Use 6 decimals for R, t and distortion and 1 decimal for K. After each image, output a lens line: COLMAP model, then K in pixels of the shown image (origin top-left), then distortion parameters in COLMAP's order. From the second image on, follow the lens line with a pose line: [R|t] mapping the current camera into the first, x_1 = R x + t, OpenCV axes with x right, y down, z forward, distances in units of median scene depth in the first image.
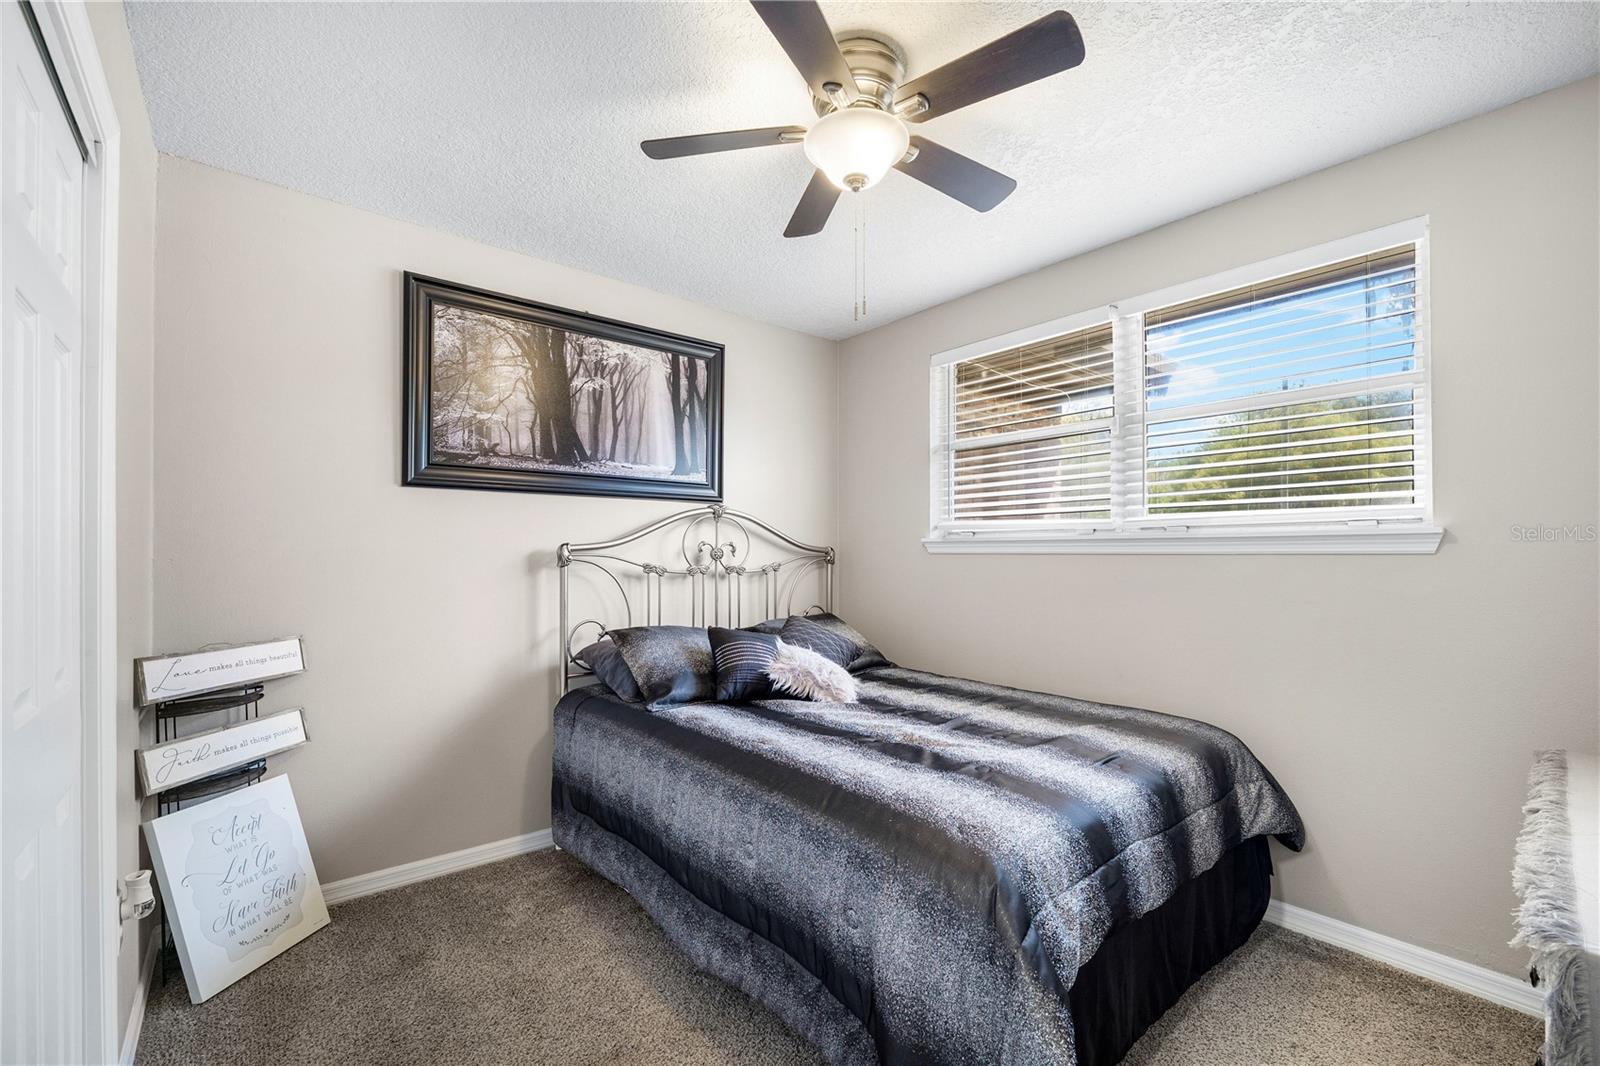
lens RADIAL K [[664.2, 0, 789.8], [0, 664.2, 530.9], [0, 0, 1]] dist [-0.009667, -0.000138]
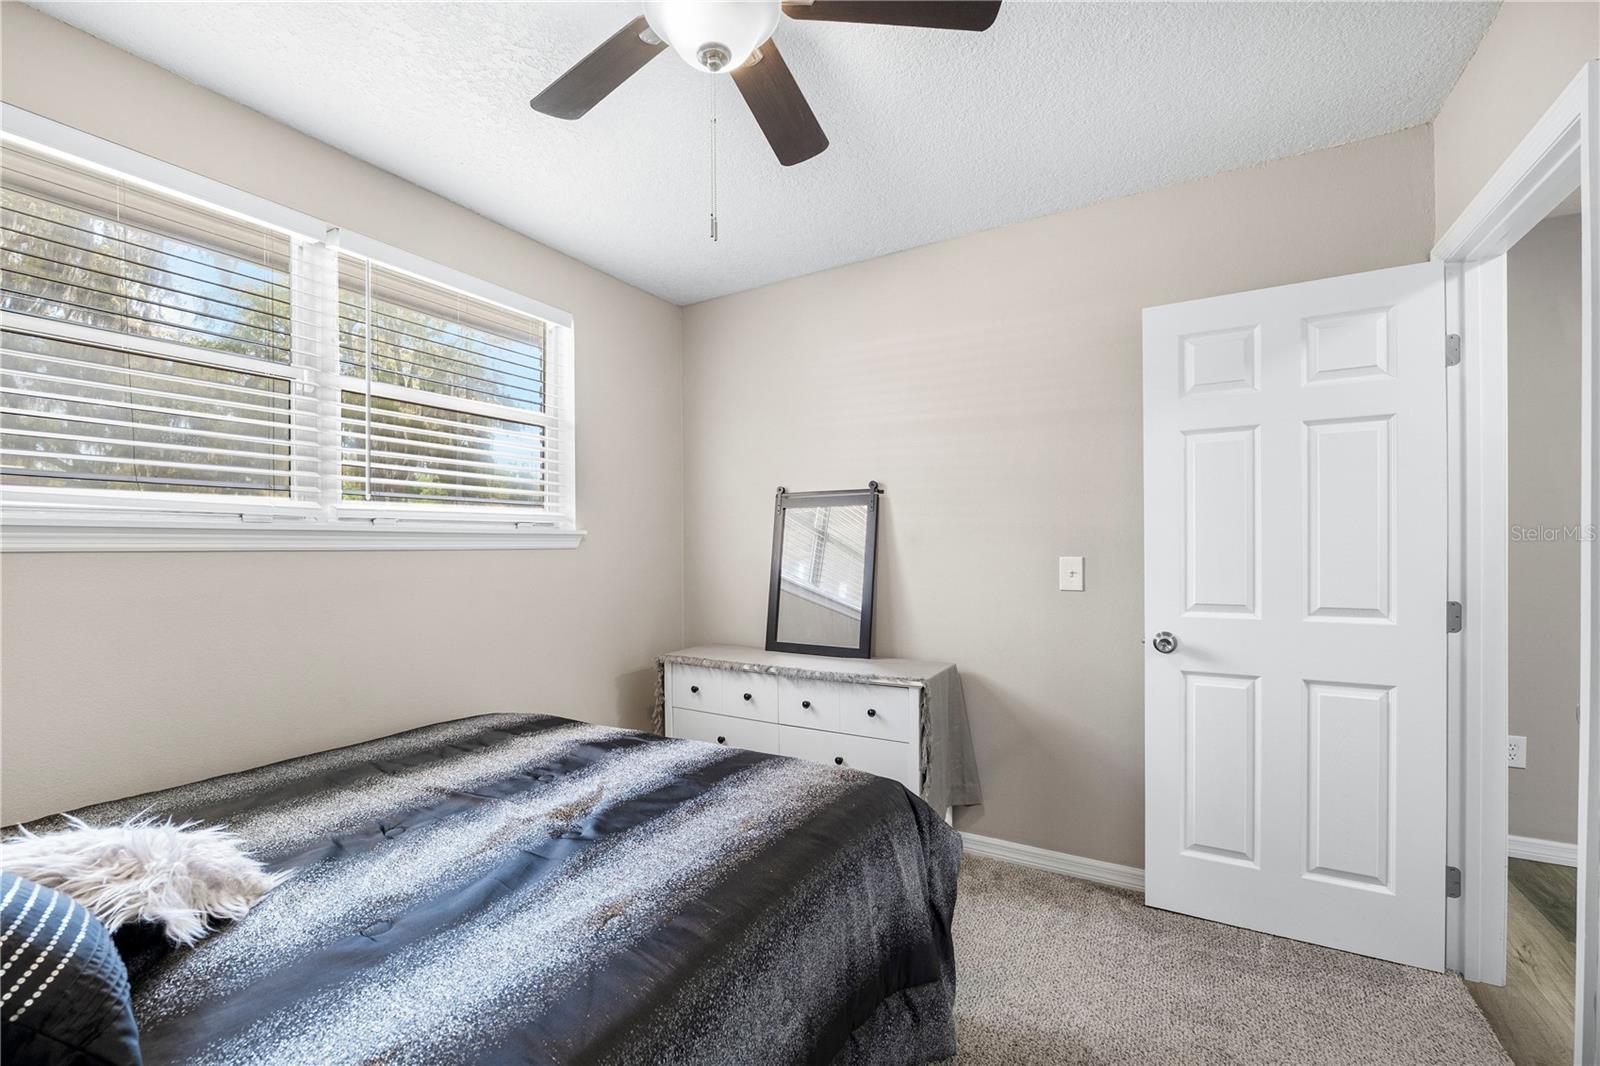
lens RADIAL K [[664.2, 0, 789.8], [0, 664.2, 530.9], [0, 0, 1]] dist [-0.009667, -0.000138]
pose [[-0.341468, 0.003888, 0.939885, -0.622363], [-0.044359, 0.998810, -0.020247, 0.005091], [-0.938846, -0.048606, -0.340889, 1.088878]]
